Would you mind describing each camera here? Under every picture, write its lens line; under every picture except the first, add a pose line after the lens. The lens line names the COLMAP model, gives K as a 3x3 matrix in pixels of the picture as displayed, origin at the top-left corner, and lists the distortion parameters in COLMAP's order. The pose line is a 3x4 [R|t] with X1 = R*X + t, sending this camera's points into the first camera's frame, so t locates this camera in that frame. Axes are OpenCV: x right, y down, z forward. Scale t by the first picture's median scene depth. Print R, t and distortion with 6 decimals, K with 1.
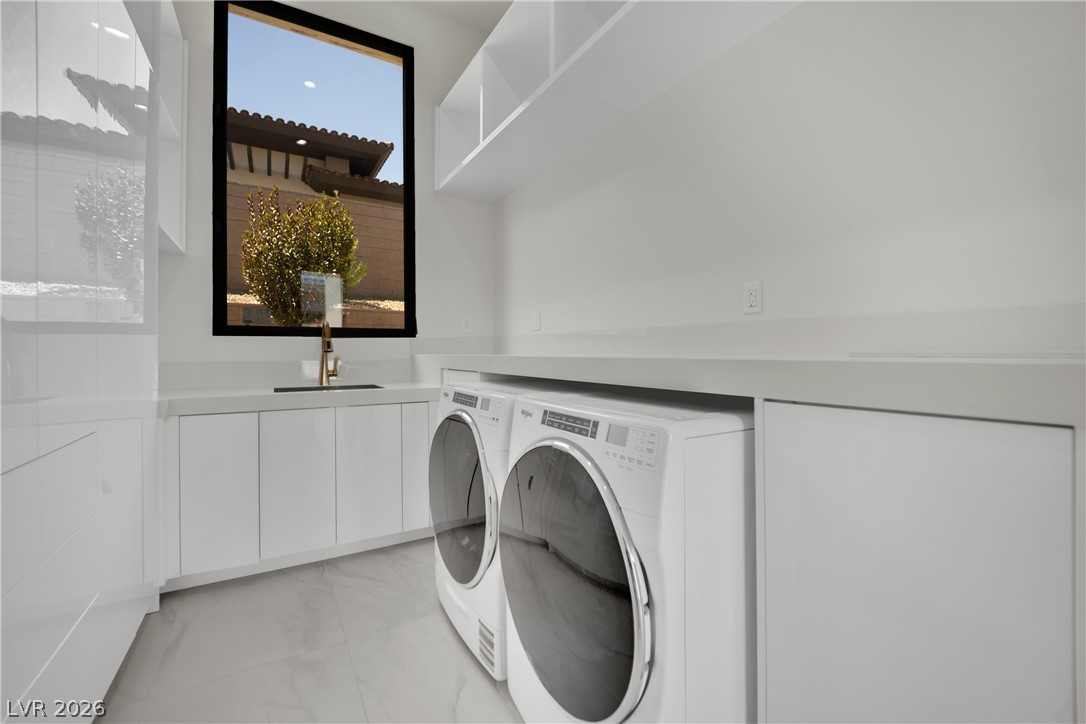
lens RADIAL K [[463.4, 0, 543.9], [0, 463.4, 349.2], [0, 0, 1]] dist [-0.001644, -0.000266]
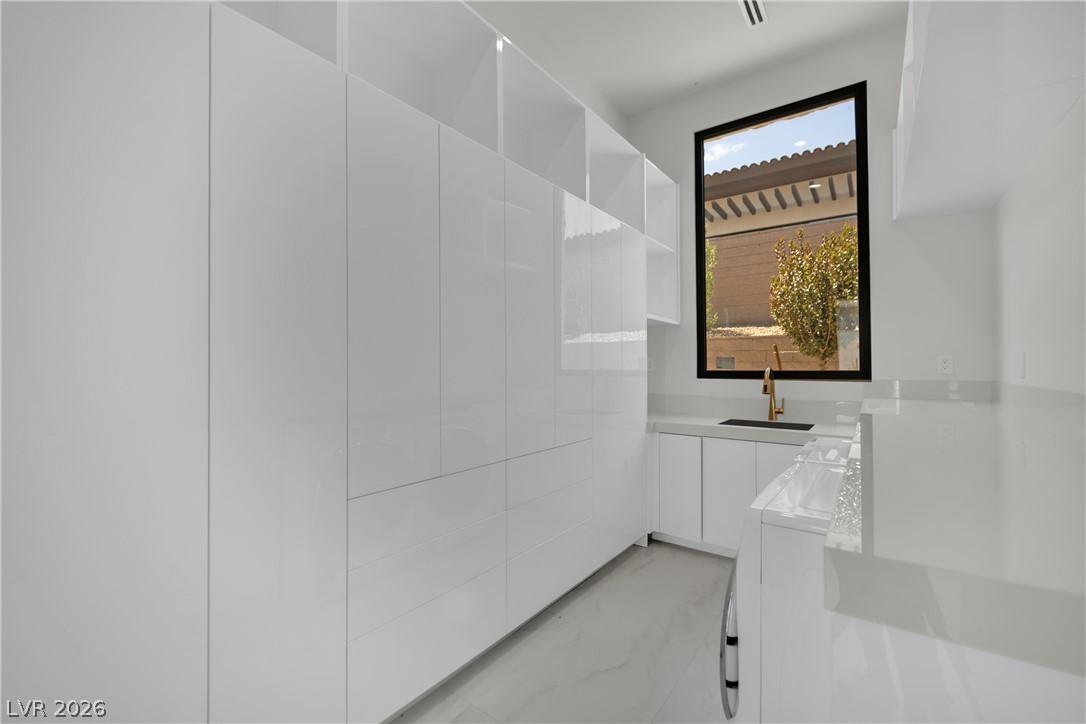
lens RADIAL K [[458.2, 0, 543.8], [0, 458.2, 361.0], [0, 0, 1]] dist [0.000057, 0.000025]
pose [[0.391807, -0.004476, -0.920036, 0.395373], [0.008174, 0.999966, -0.001384, -0.081474], [0.920011, -0.006978, 0.391830, 0.000718]]
